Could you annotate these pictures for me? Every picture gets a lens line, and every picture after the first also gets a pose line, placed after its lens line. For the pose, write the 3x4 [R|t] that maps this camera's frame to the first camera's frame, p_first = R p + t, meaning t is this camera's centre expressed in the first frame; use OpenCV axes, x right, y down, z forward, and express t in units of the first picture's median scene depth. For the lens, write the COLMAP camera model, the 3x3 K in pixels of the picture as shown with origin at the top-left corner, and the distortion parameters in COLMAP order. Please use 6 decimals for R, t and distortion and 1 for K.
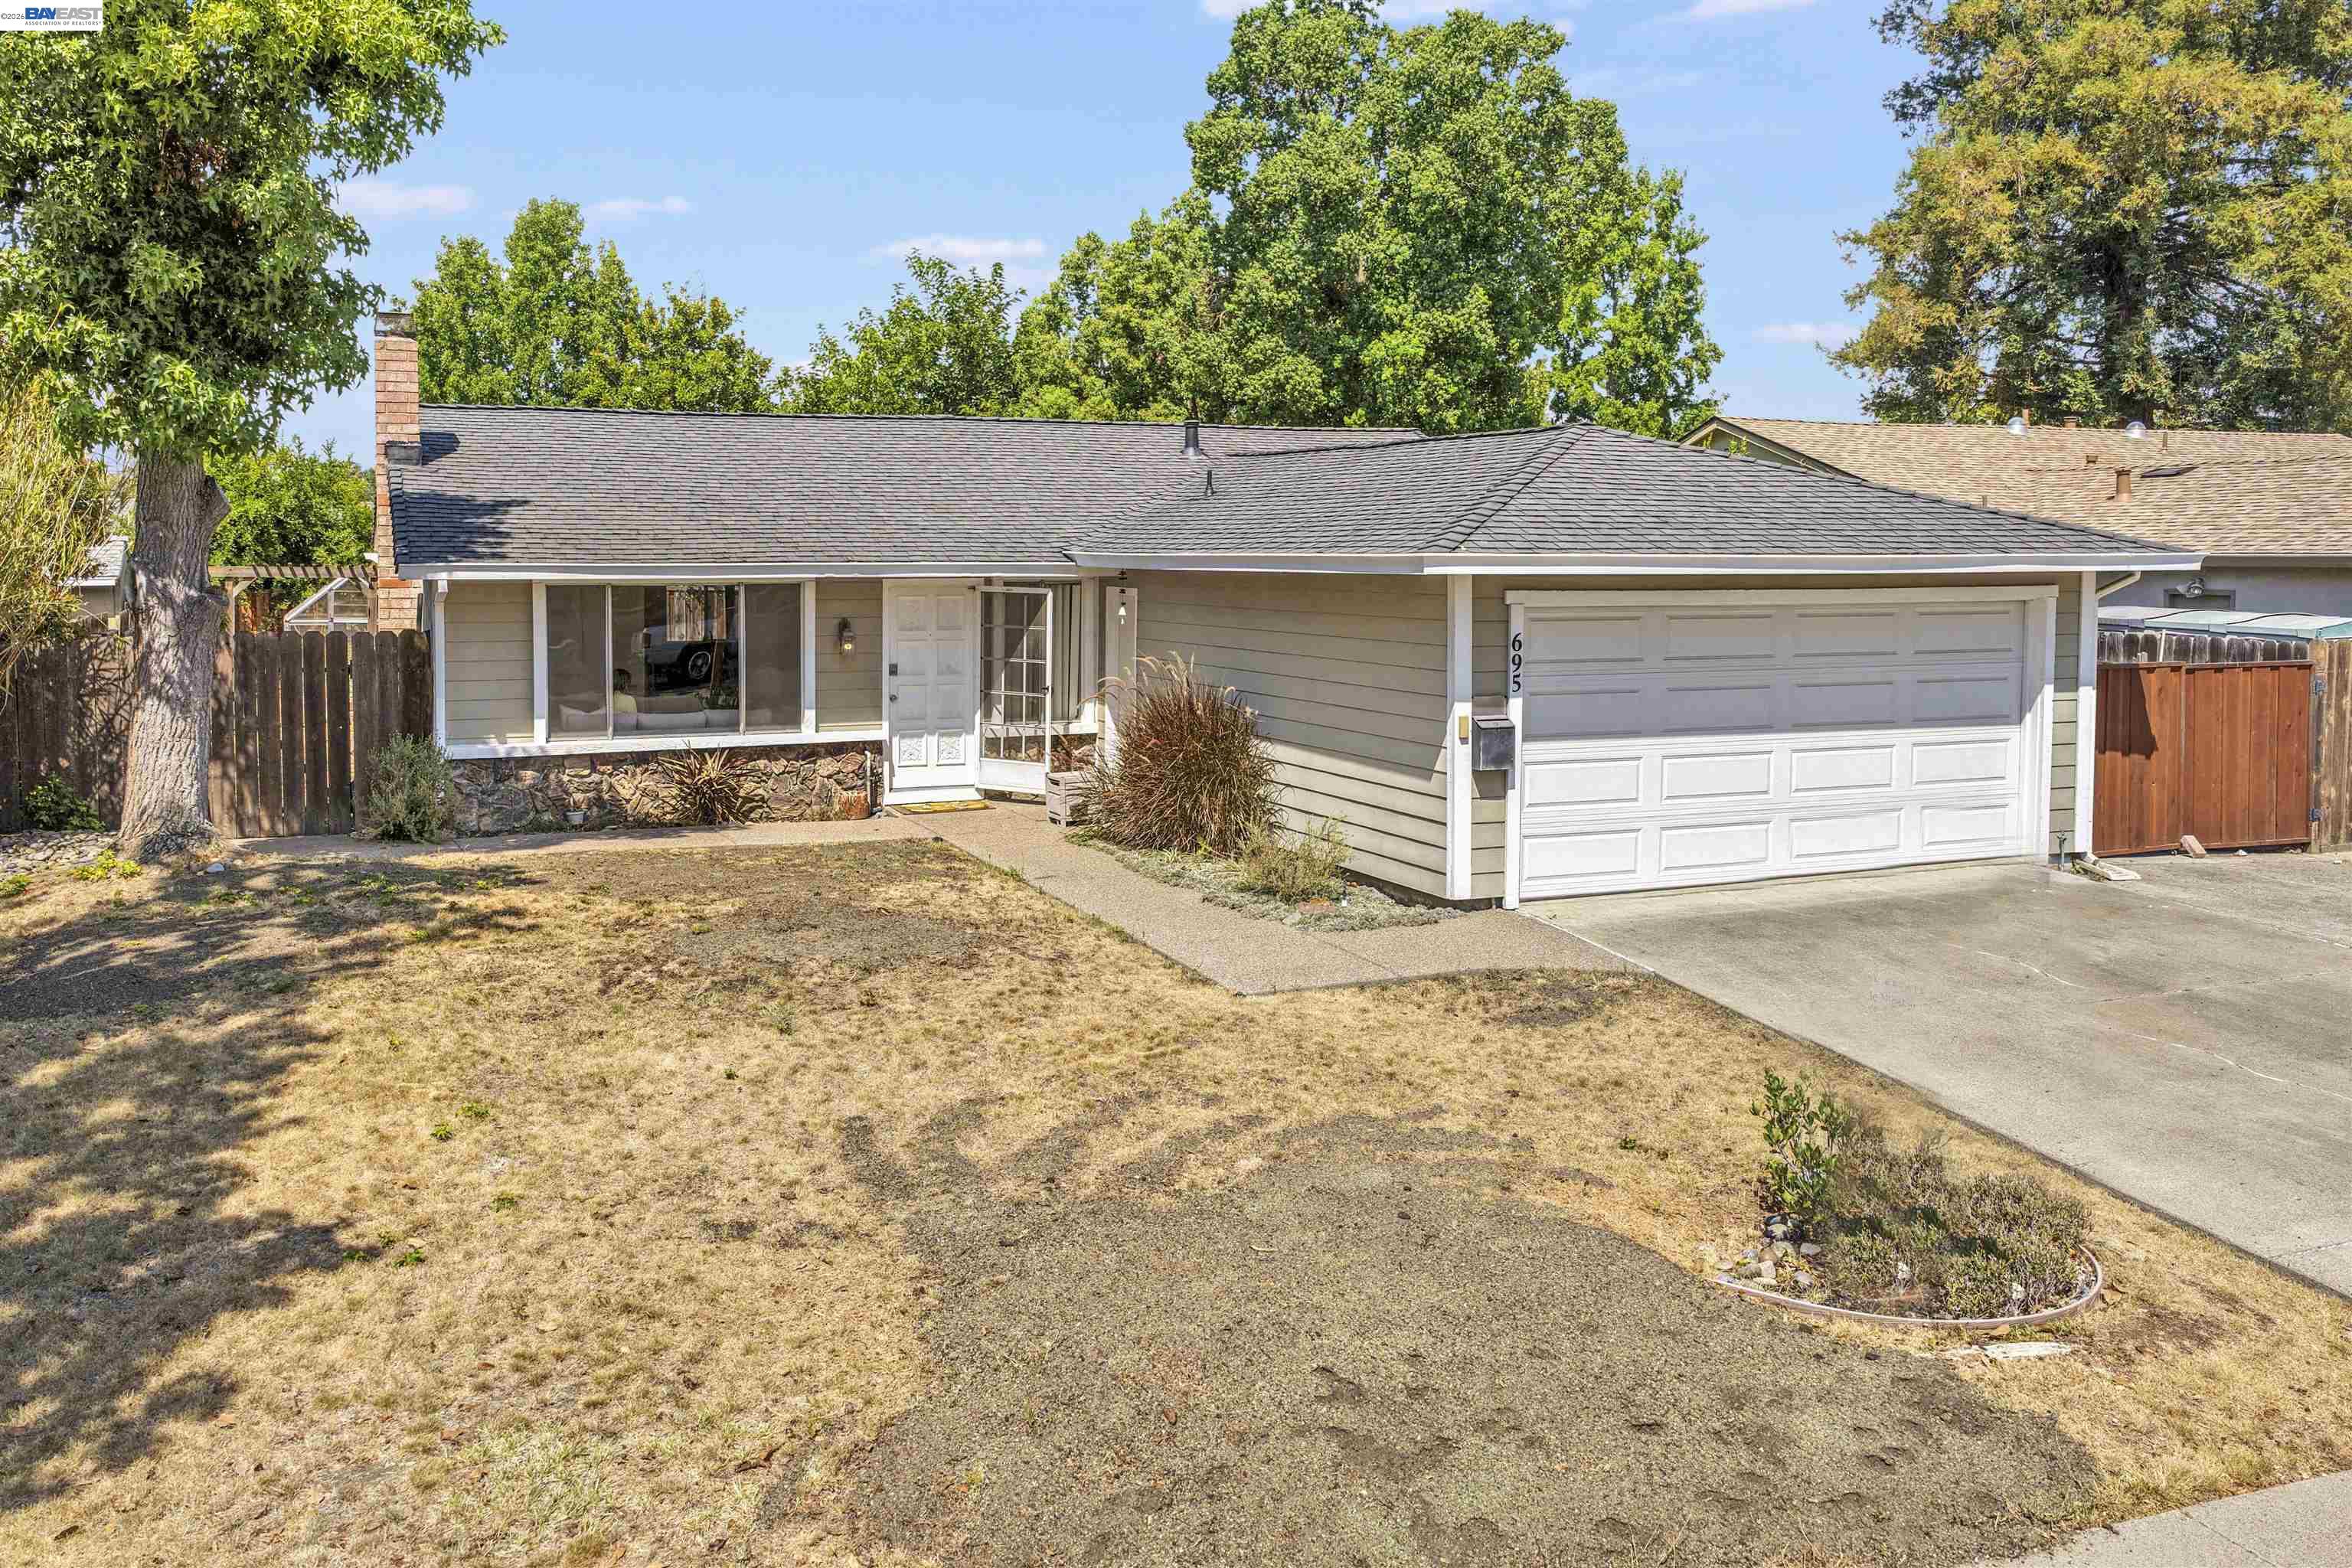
lens RADIAL K [[1997.2, 0, 1160.1], [0, 1997.2, 656.5], [0, 0, 1]] dist [-0.018340, 0.051073]
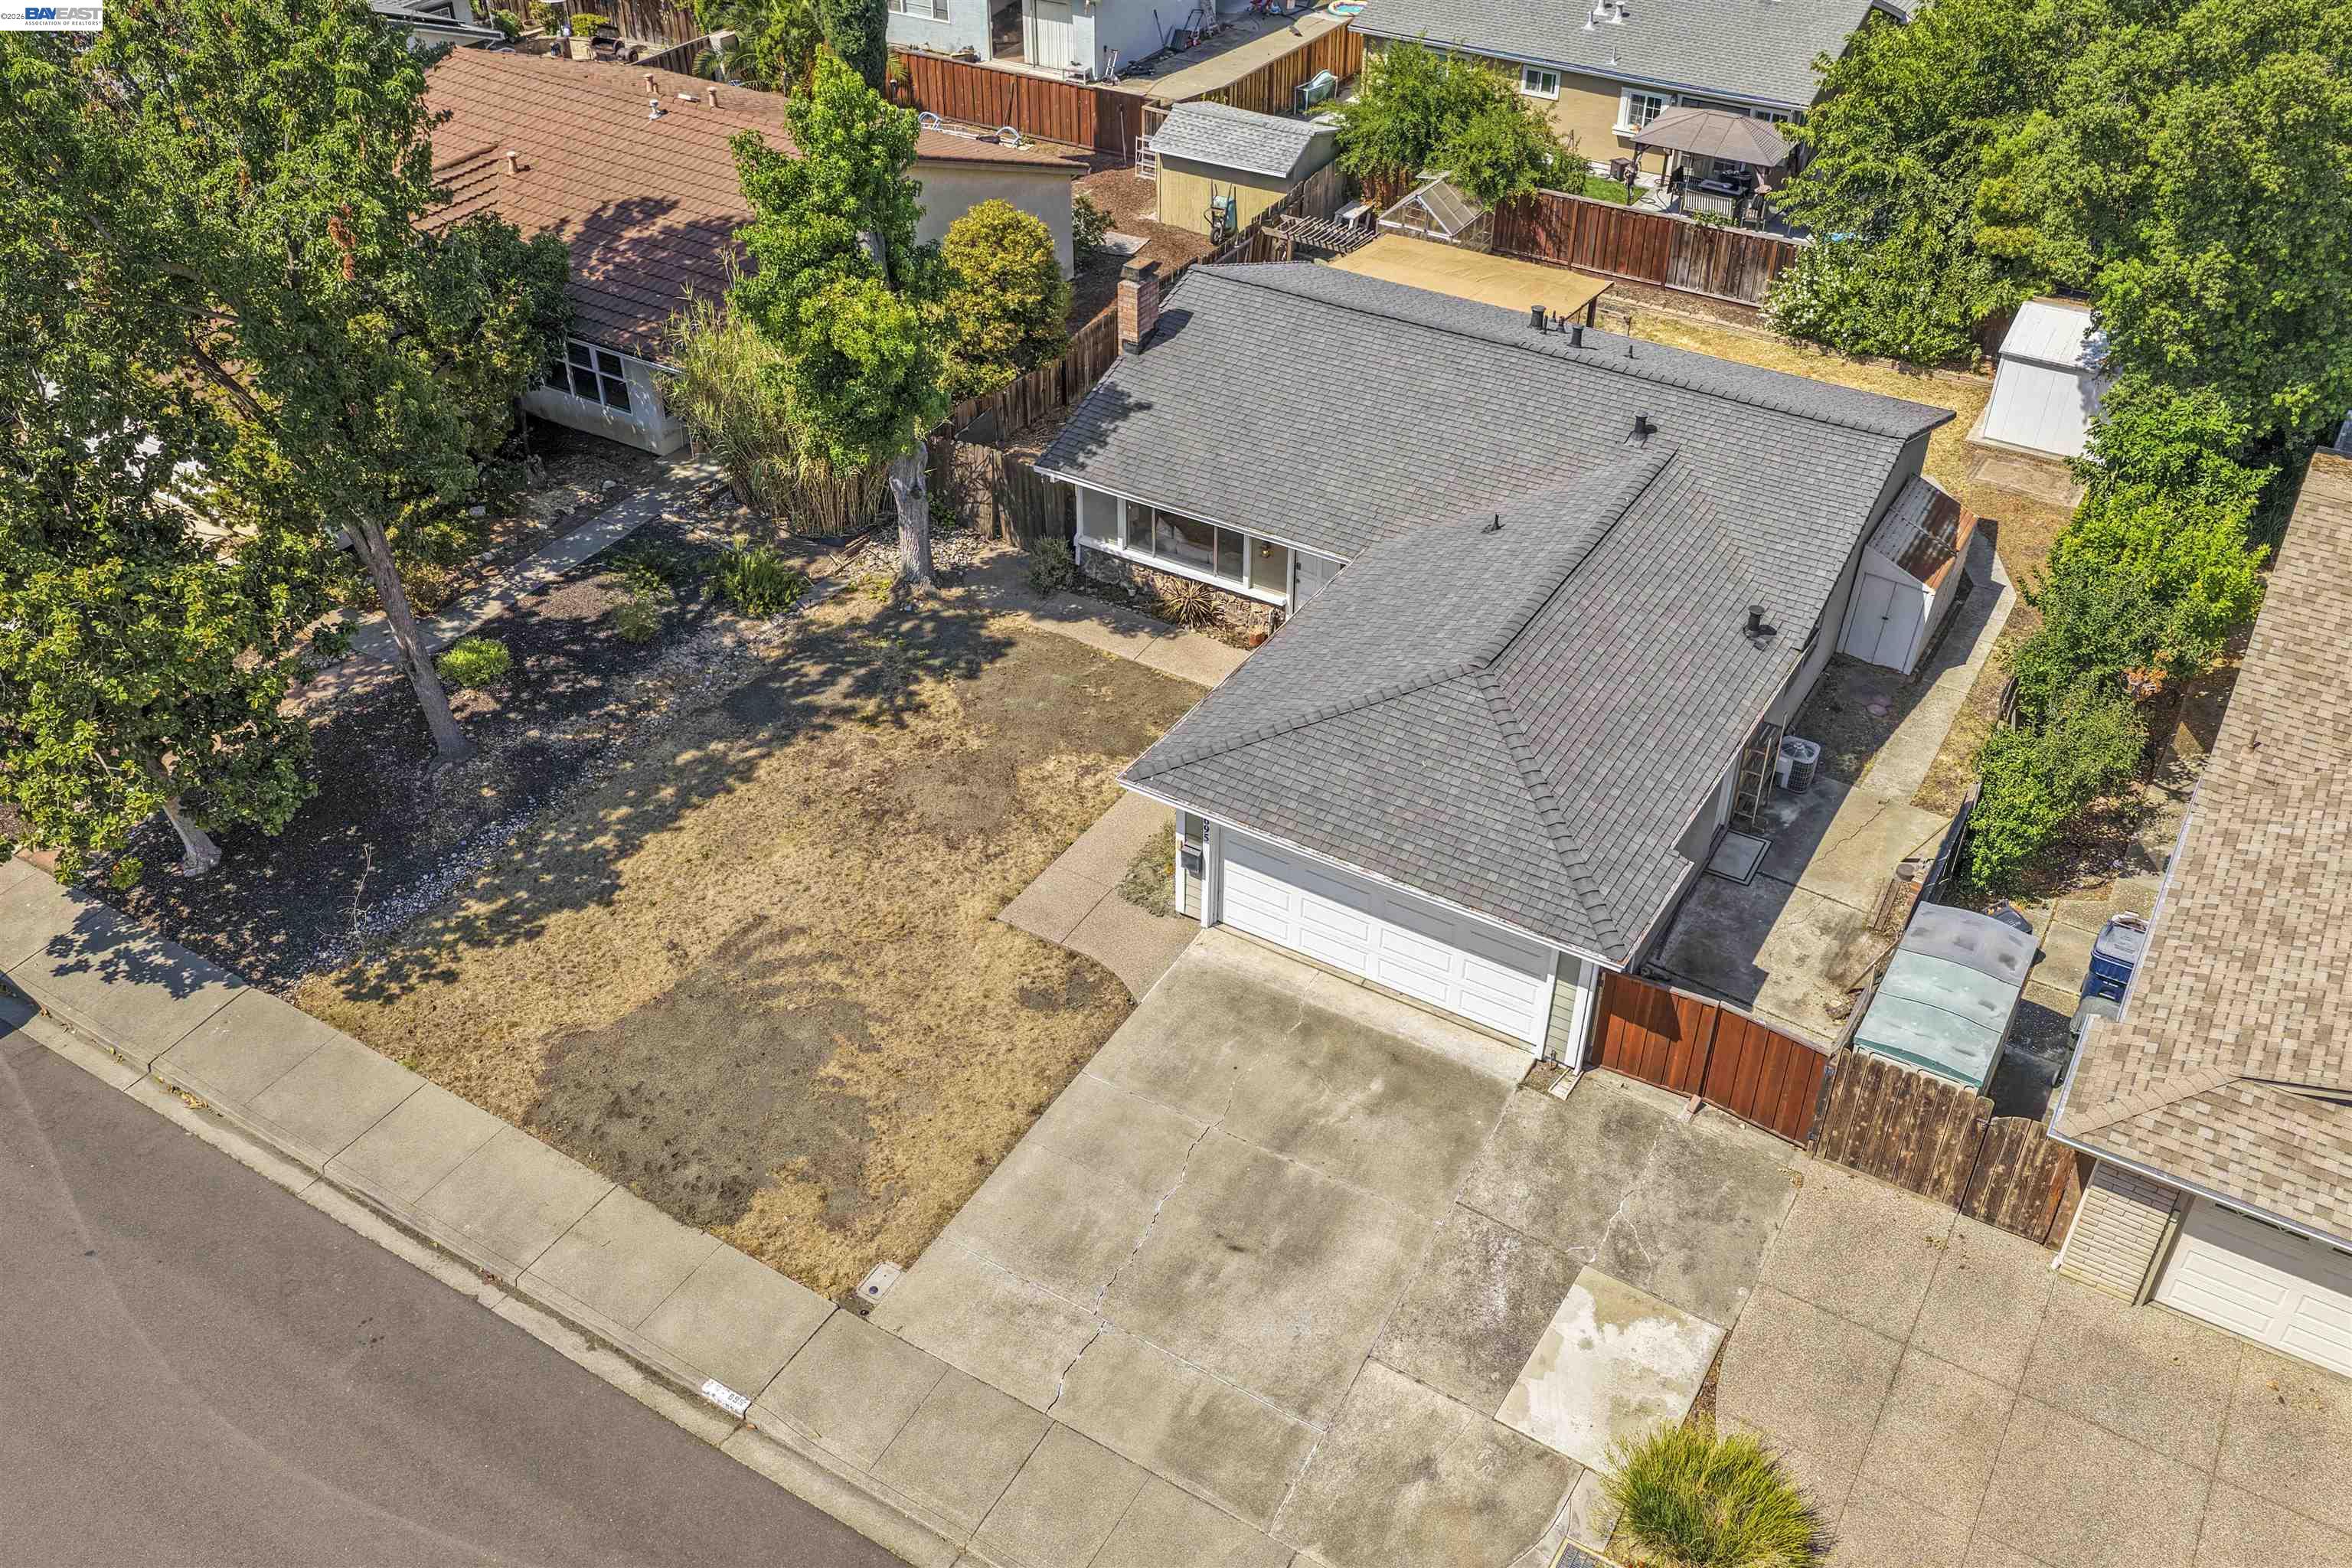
lens RADIAL K [[2009.8, 0, 1173.7], [0, 2009.8, 777.0], [0, 0, 1]] dist [-0.009201, 0.040212]
pose [[0.589491, 0.479480, -0.650076, 1.037918], [-0.044696, 0.822903, 0.566422, -0.842327], [0.806537, -0.304845, 0.506525, 0.012778]]
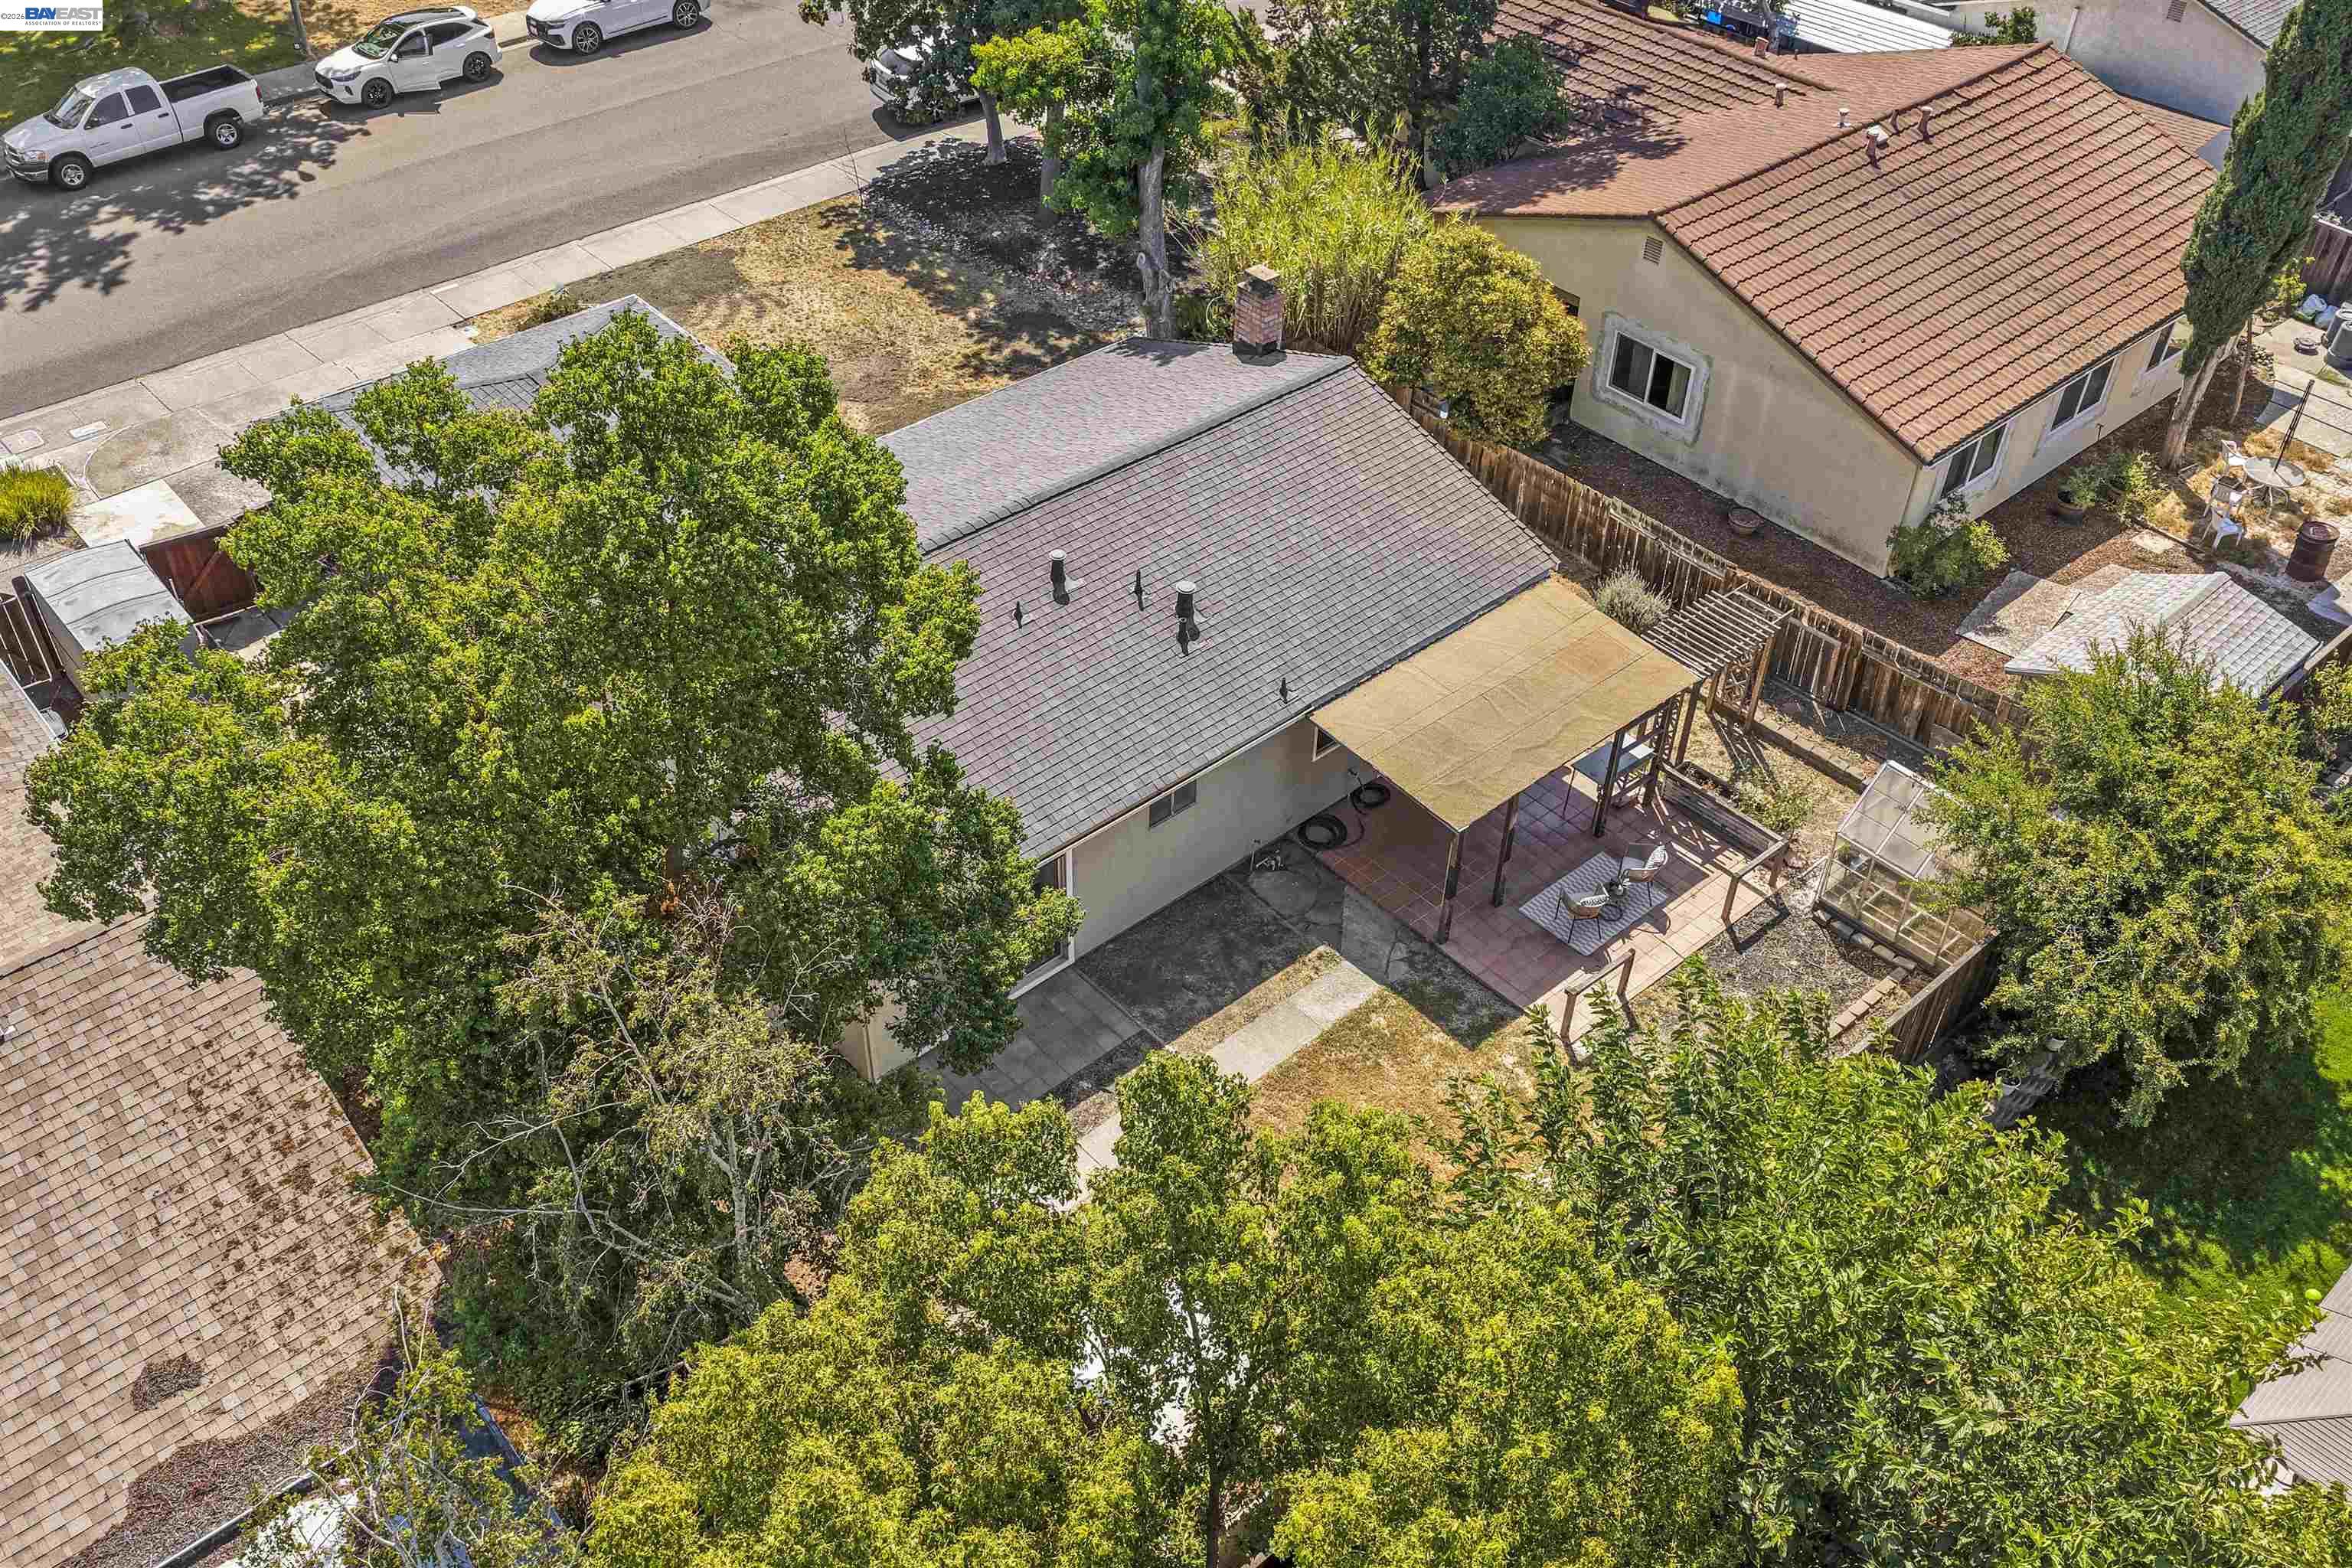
lens RADIAL K [[2009.8, 0, 1173.7], [0, 2009.8, 777.0], [0, 0, 1]] dist [-0.009201, 0.040212]
pose [[-0.945299, 0.196958, -0.260034, 0.196386], [-0.035569, 0.730161, 0.682349, -1.040995], [0.324261, 0.654273, -0.683215, 2.504118]]
